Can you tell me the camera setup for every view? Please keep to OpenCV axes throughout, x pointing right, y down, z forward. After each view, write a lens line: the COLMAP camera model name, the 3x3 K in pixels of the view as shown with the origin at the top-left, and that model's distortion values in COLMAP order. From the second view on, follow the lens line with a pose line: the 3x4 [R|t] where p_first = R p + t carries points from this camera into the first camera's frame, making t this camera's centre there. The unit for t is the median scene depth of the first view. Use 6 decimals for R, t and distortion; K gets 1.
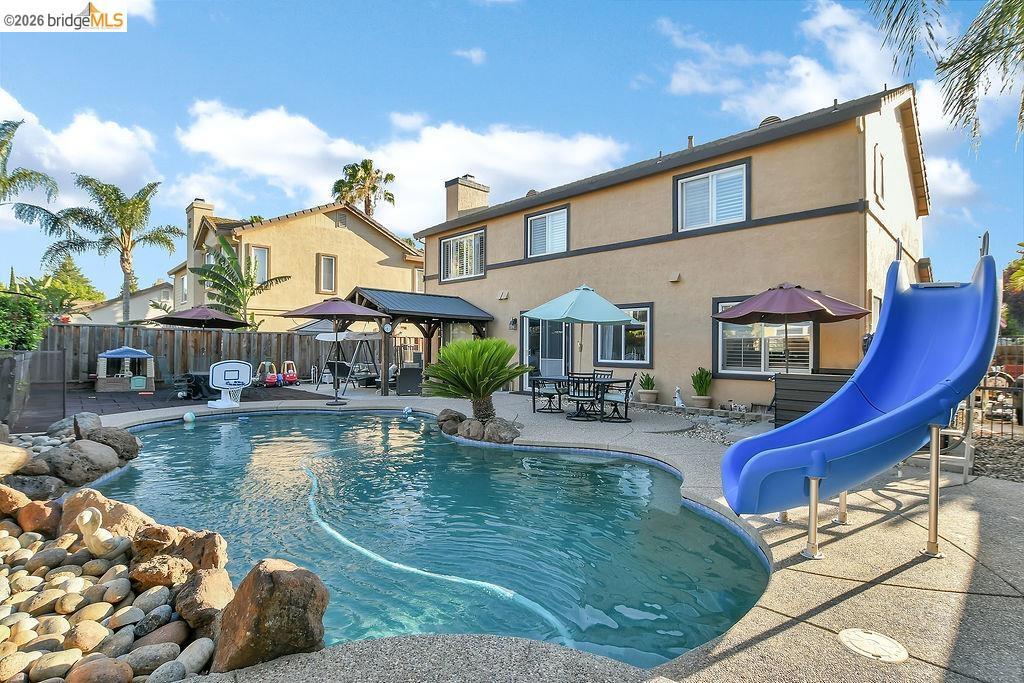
lens RADIAL K [[480.5, 0, 506.9], [0, 480.5, 343.3], [0, 0, 1]] dist [-0.028231, 0.001286]
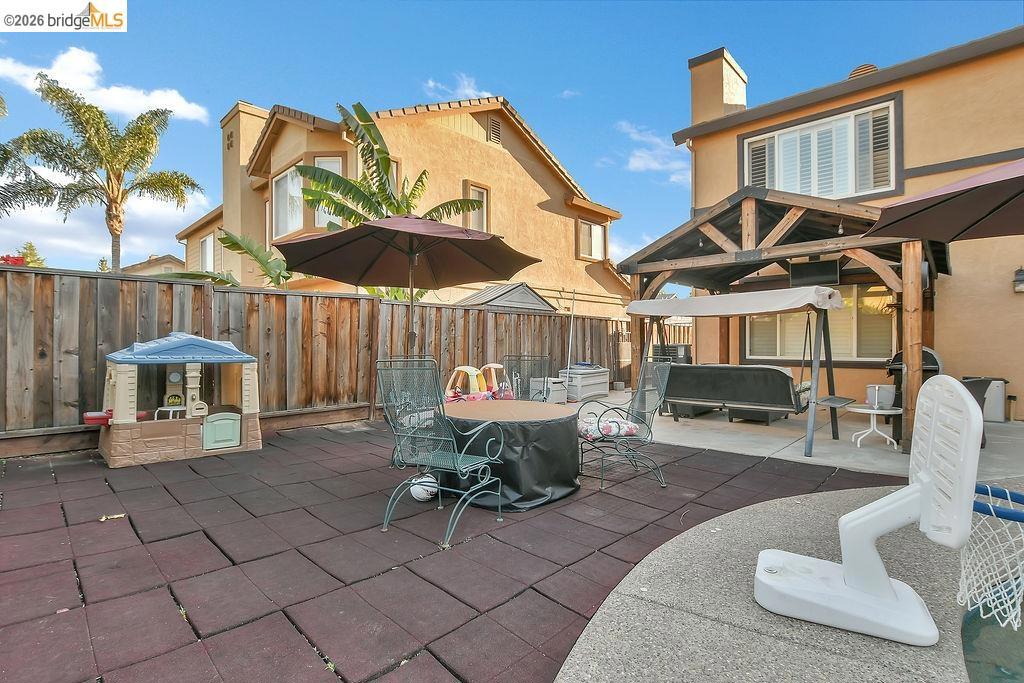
lens RADIAL K [[480.5, 0, 506.9], [0, 480.5, 343.3], [0, 0, 1]] dist [-0.028231, 0.001286]
pose [[0.999103, -0.008590, 0.041465, -0.450300], [0.008216, 0.999924, 0.009187, 0.011140], [-0.041541, -0.008838, 0.999098, 0.488932]]
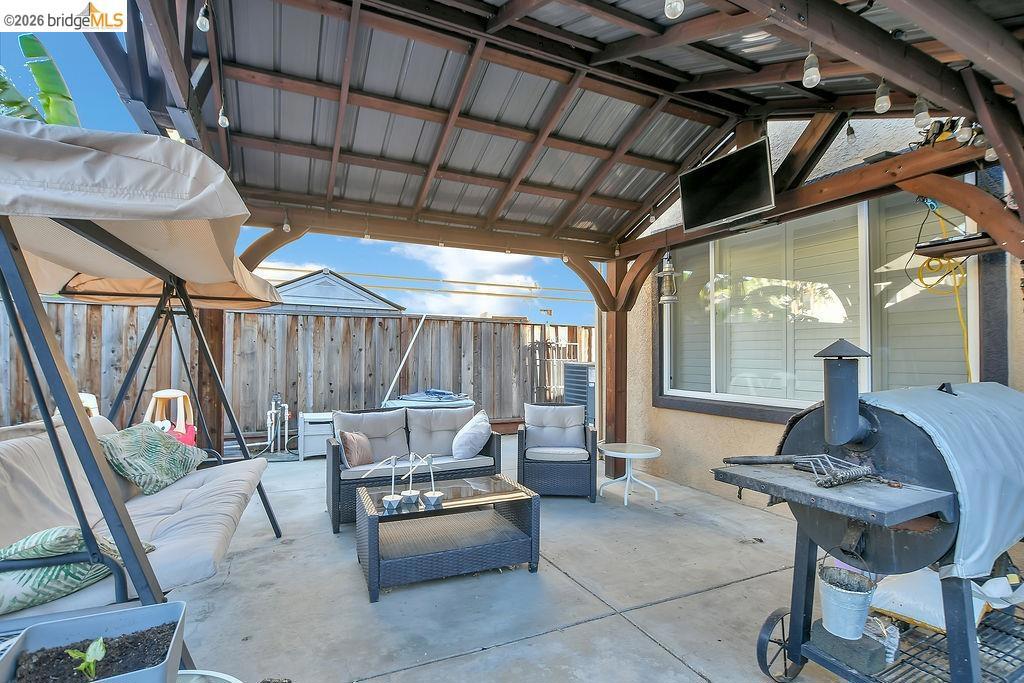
lens RADIAL K [[480.5, 0, 506.9], [0, 480.5, 343.3], [0, 0, 1]] dist [-0.028231, 0.001286]
pose [[0.948526, -0.011713, -0.316482, -0.140957], [0.005480, 0.999773, -0.020578, 0.012614], [0.316651, 0.017785, 0.948375, 0.745160]]
